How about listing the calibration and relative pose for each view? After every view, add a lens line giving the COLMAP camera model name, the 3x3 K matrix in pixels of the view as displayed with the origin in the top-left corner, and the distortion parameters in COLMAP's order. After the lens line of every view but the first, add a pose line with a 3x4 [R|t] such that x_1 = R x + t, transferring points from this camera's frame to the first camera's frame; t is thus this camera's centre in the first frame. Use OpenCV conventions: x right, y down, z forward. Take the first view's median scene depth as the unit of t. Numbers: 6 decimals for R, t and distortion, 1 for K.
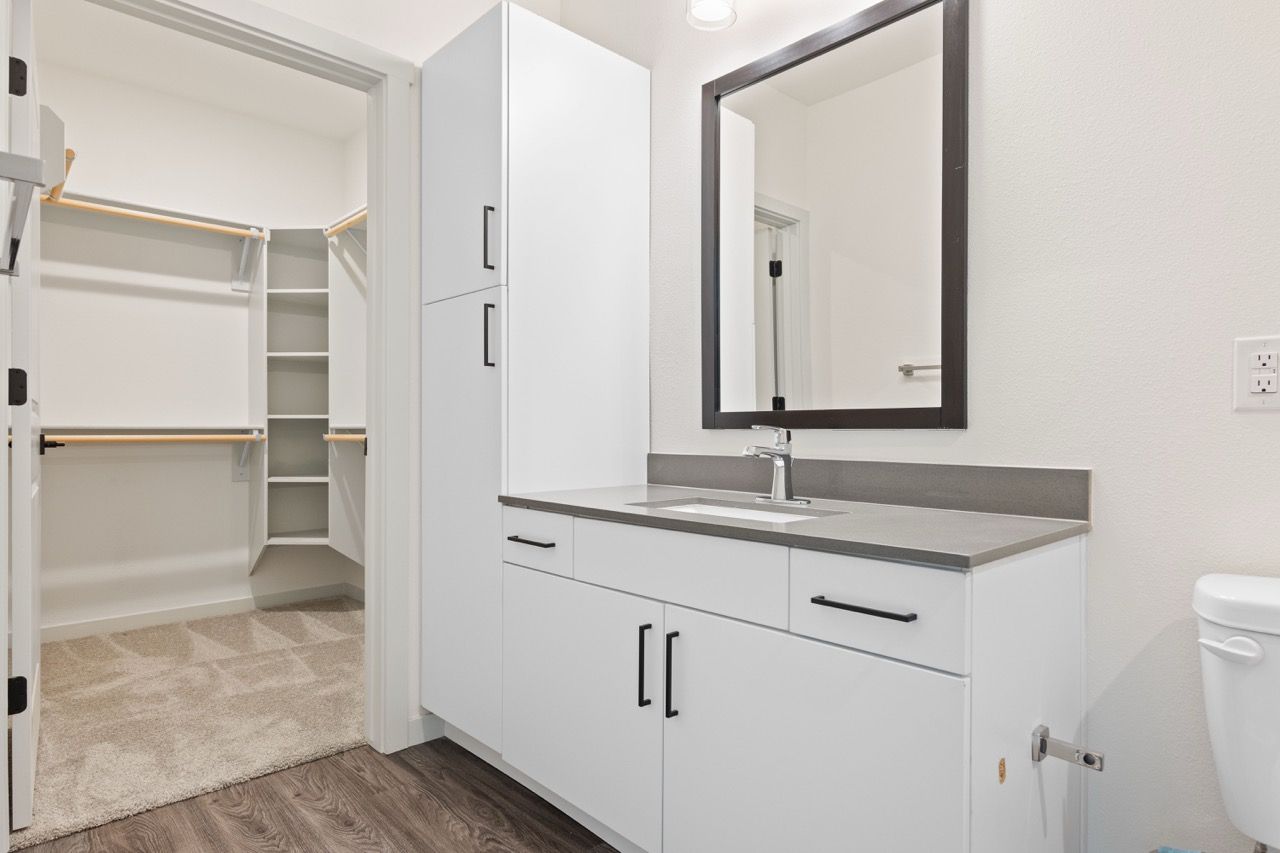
lens RADIAL K [[722.1, 0, 646.0], [0, 722.1, 427.5], [0, 0, 1]] dist [-0.001880, -0.001631]
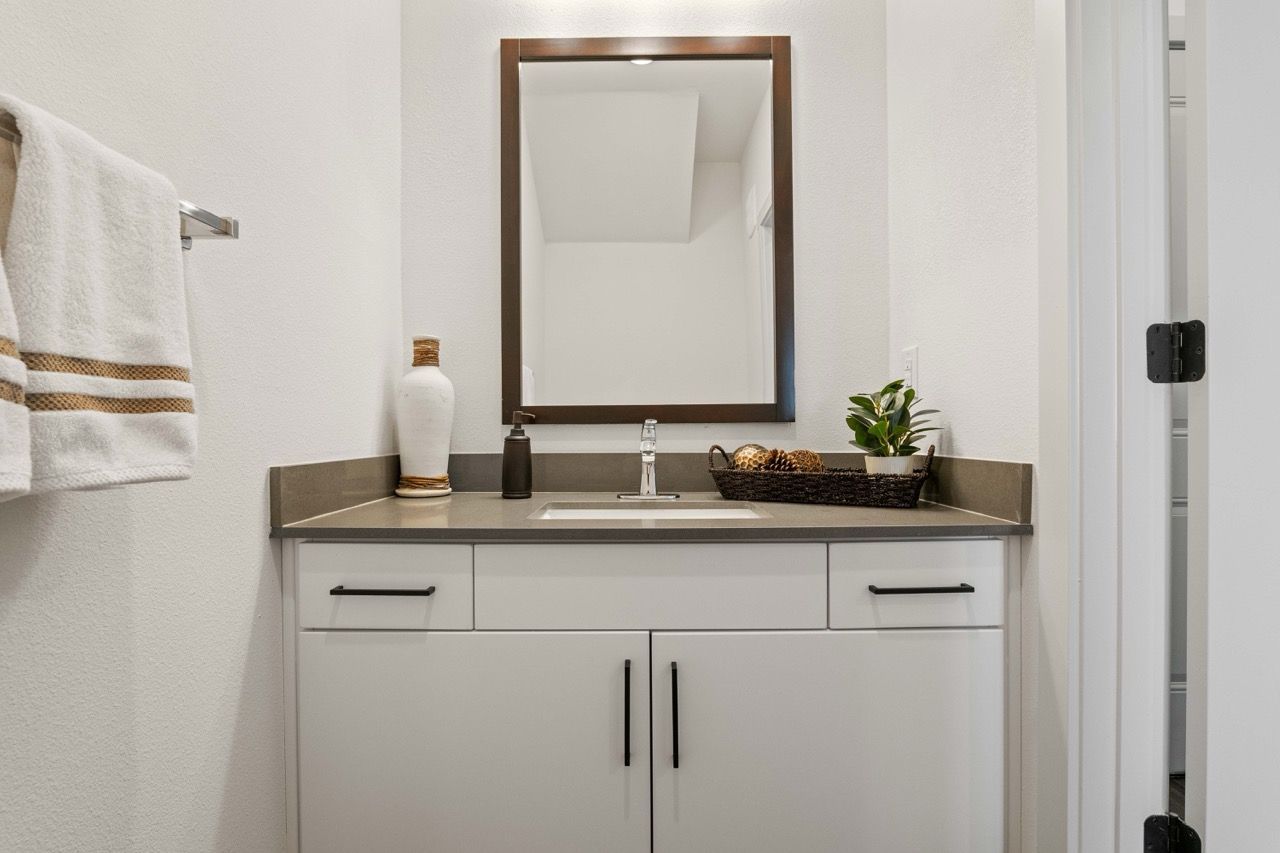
lens RADIAL K [[605.8, 0, 640.1], [0, 605.8, 422.5], [0, 0, 1]] dist [-0.024926, 0.001180]
pose [[0.693094, -0.004092, 0.720836, -0.291958], [0.006140, 0.999981, -0.000228, 0.000457], [-0.720821, 0.004584, 0.693106, 0.316622]]
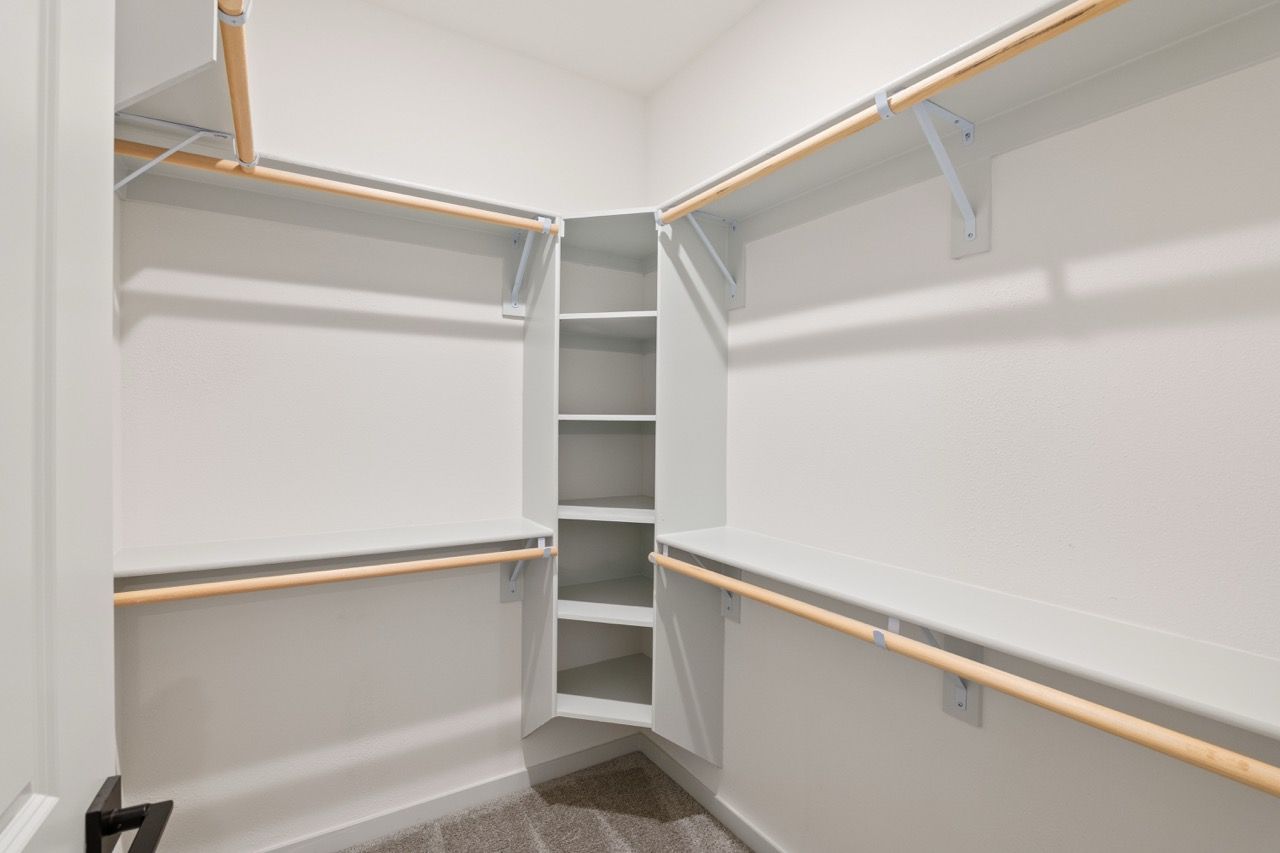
lens RADIAL K [[605.8, 0, 650.4], [0, 605.8, 424.4], [0, 0, 1]] dist [-0.024926, 0.001180]
pose [[0.980730, 0.011204, -0.195047, -0.504426], [-0.010673, 0.999936, 0.003778, -0.144219], [0.195077, -0.001624, 0.980787, 0.732145]]
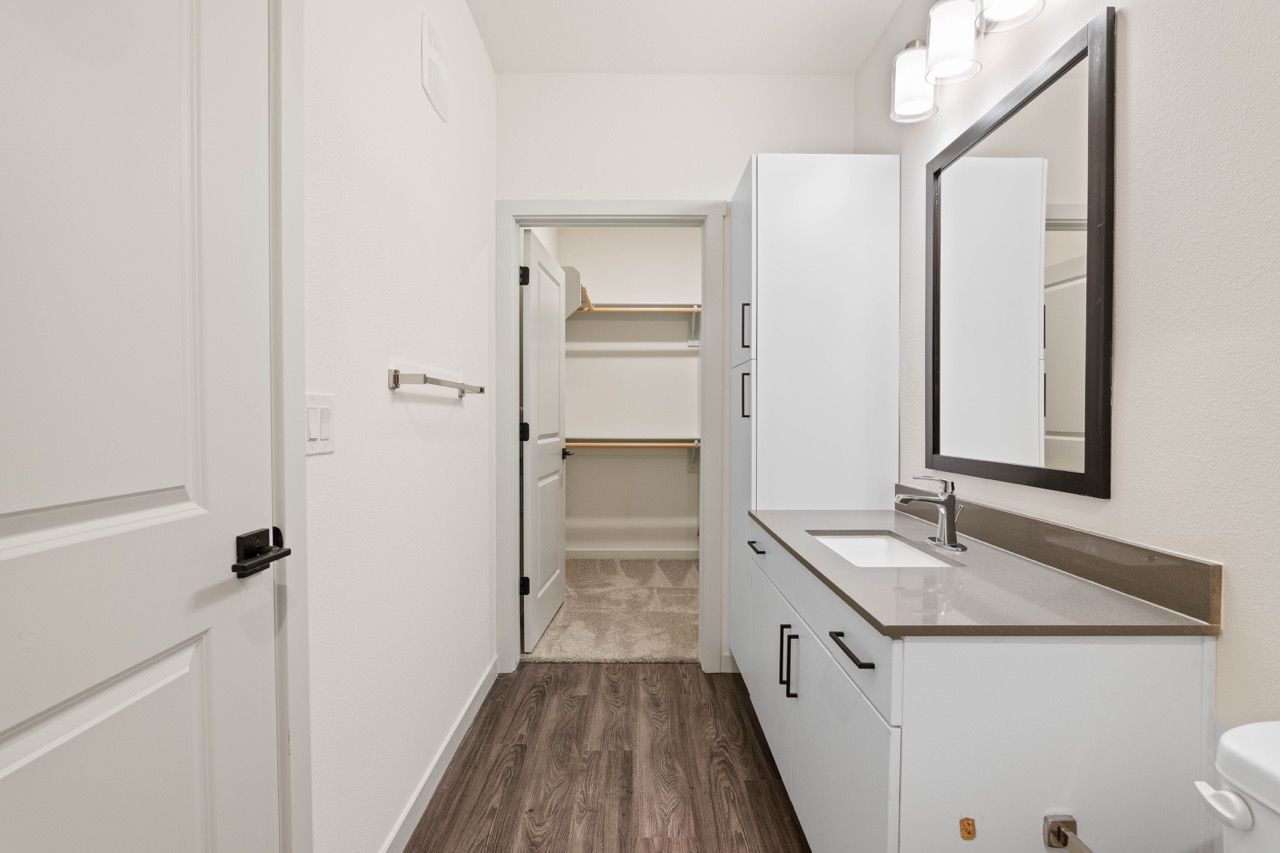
lens RADIAL K [[605.8, 0, 634.1], [0, 605.8, 420.7], [0, 0, 1]] dist [-0.024926, 0.001180]
pose [[0.722090, 0.006672, -0.691767, 0.346532], [-0.000649, 0.999960, 0.008968, -0.069959], [0.691799, -0.006027, 0.722065, 0.000286]]
